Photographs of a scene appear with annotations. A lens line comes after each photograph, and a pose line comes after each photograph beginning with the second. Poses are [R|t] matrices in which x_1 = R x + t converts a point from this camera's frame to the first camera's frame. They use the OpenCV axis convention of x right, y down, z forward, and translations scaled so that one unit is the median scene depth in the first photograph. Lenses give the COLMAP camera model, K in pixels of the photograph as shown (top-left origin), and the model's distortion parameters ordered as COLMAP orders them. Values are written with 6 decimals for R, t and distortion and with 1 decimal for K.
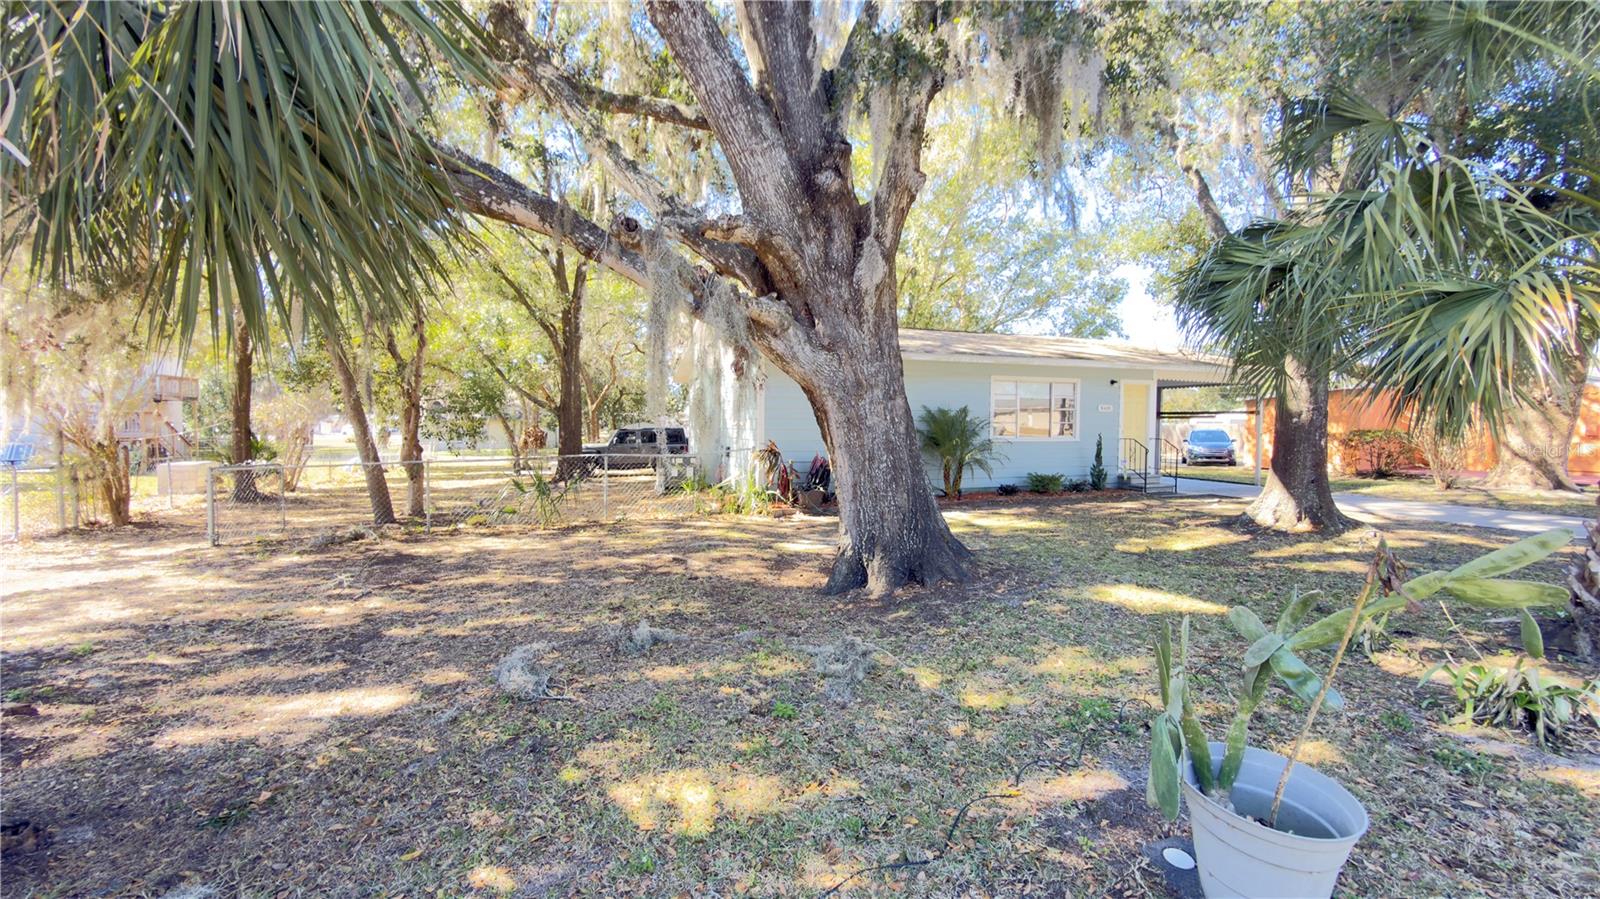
lens RADIAL K [[633.4, 0, 800.2], [0, 633.4, 456.0], [0, 0, 1]] dist [0.002885, -0.000167]
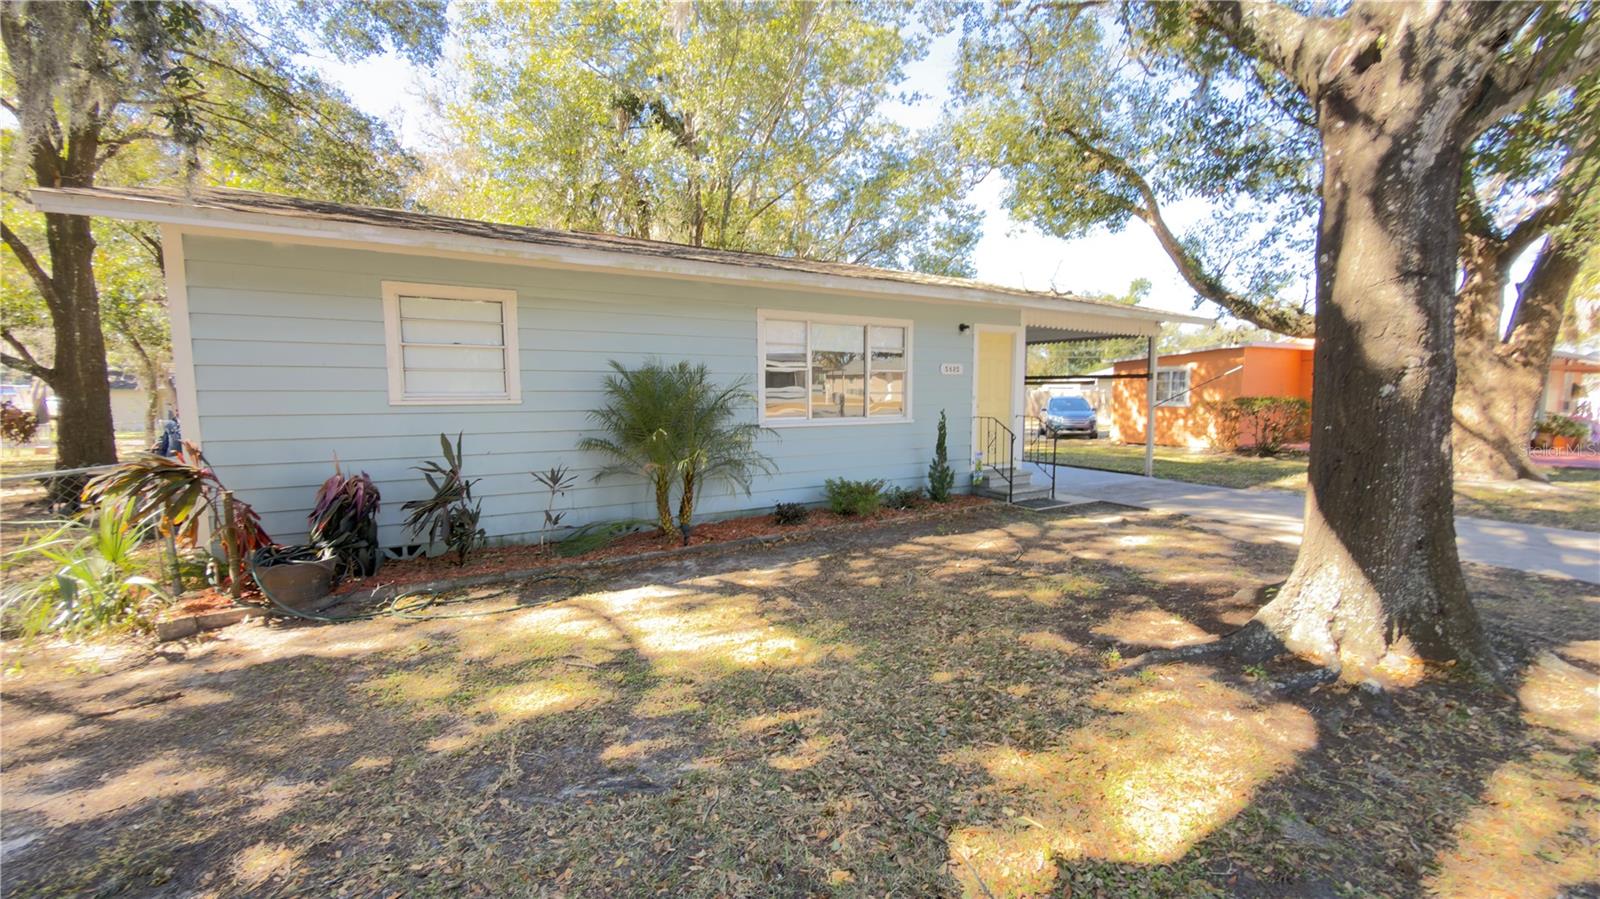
lens RADIAL K [[633.4, 0, 796.1], [0, 633.4, 449.0], [0, 0, 1]] dist [0.002885, -0.000167]
pose [[0.981691, -0.022631, 0.189130, 0.220533], [0.014654, 0.998947, 0.043471, -0.026770], [-0.189915, -0.039904, 0.980989, 0.431651]]
